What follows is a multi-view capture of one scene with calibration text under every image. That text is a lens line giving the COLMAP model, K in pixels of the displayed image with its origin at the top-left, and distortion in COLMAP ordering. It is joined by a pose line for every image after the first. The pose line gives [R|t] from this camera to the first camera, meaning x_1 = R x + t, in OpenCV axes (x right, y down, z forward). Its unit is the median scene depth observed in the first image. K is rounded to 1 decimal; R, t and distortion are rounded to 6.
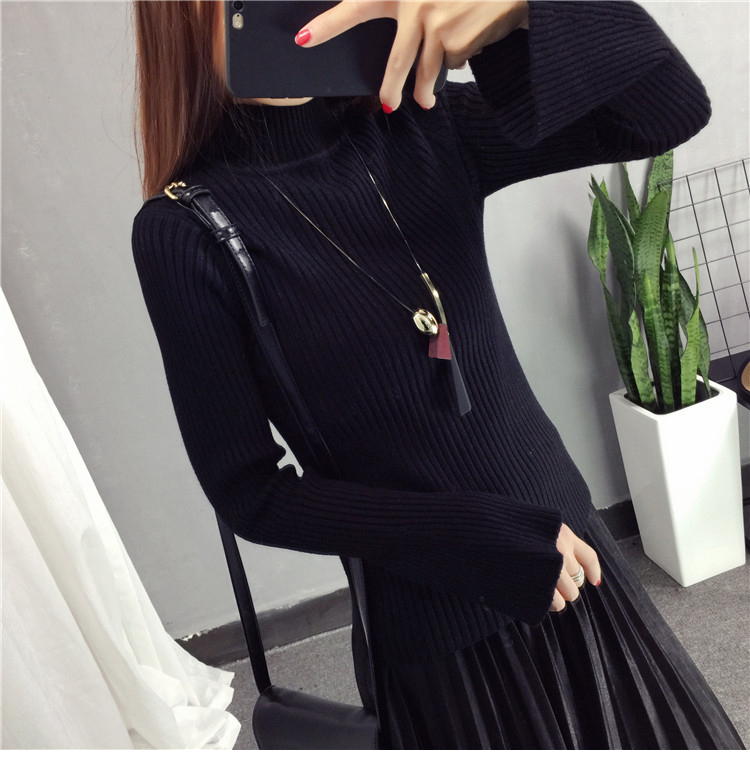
lens RADIAL K [[874.7, 0, 373.5], [0, 874.7, 381.9], [0, 0, 1]] dist [0.088537, -0.112661]
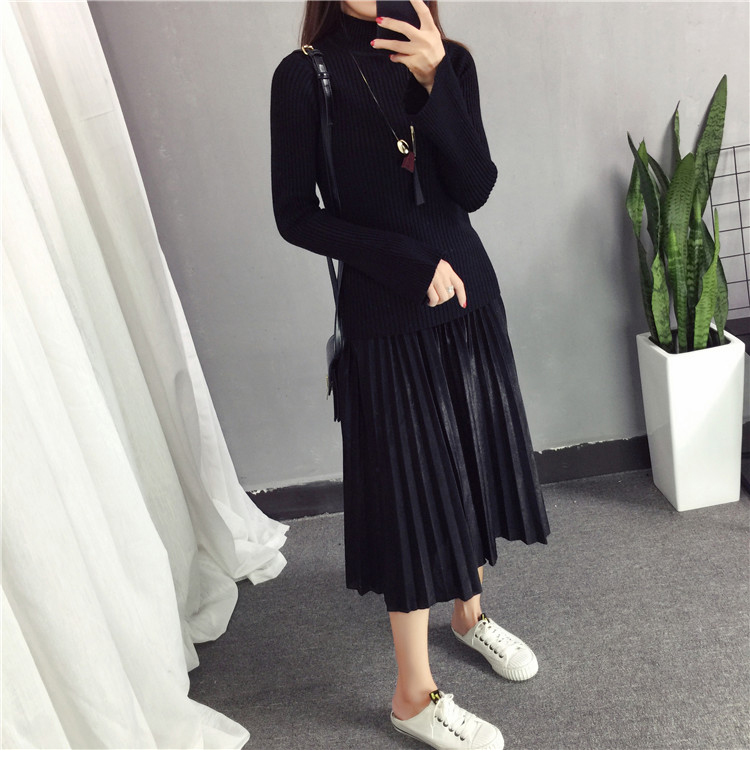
lens RADIAL K [[868.8, 0, 375.0], [0, 868.8, 385.0], [0, 0, 1]] dist [0.096759, -0.149610]
pose [[0.980883, 0.136636, -0.138564, 0.109924], [-0.130003, 0.989937, 0.055888, 0.062853], [0.144806, -0.036806, 0.988775, -0.180989]]
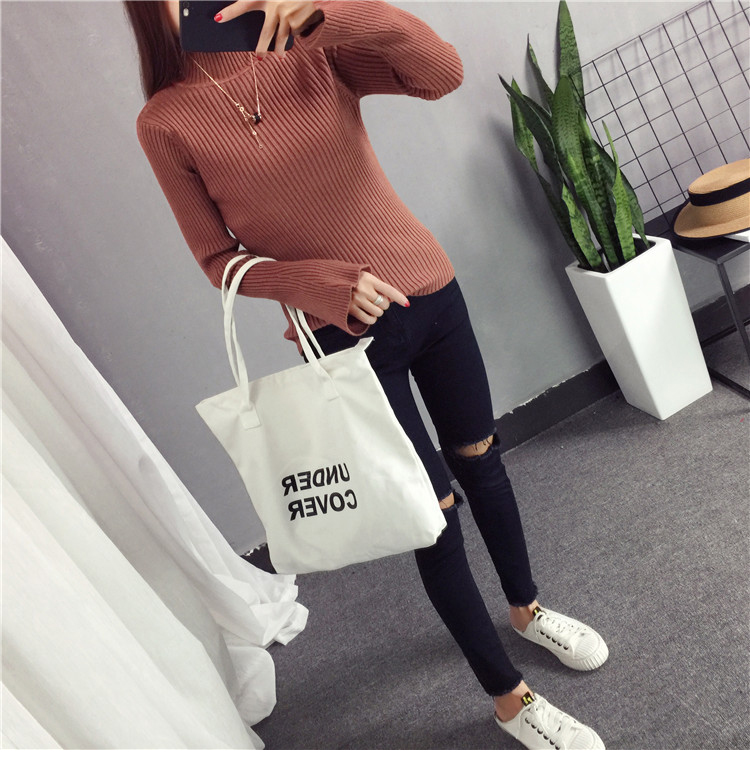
lens RADIAL K [[868.8, 0, 375.0], [0, 868.8, 385.0], [0, 0, 1]] dist [0.096759, -0.149610]
pose [[0.978253, -0.204615, -0.033976, 0.038792], [0.205840, 0.977863, 0.037602, 0.073758], [0.025530, -0.043778, 0.998715, -0.147313]]
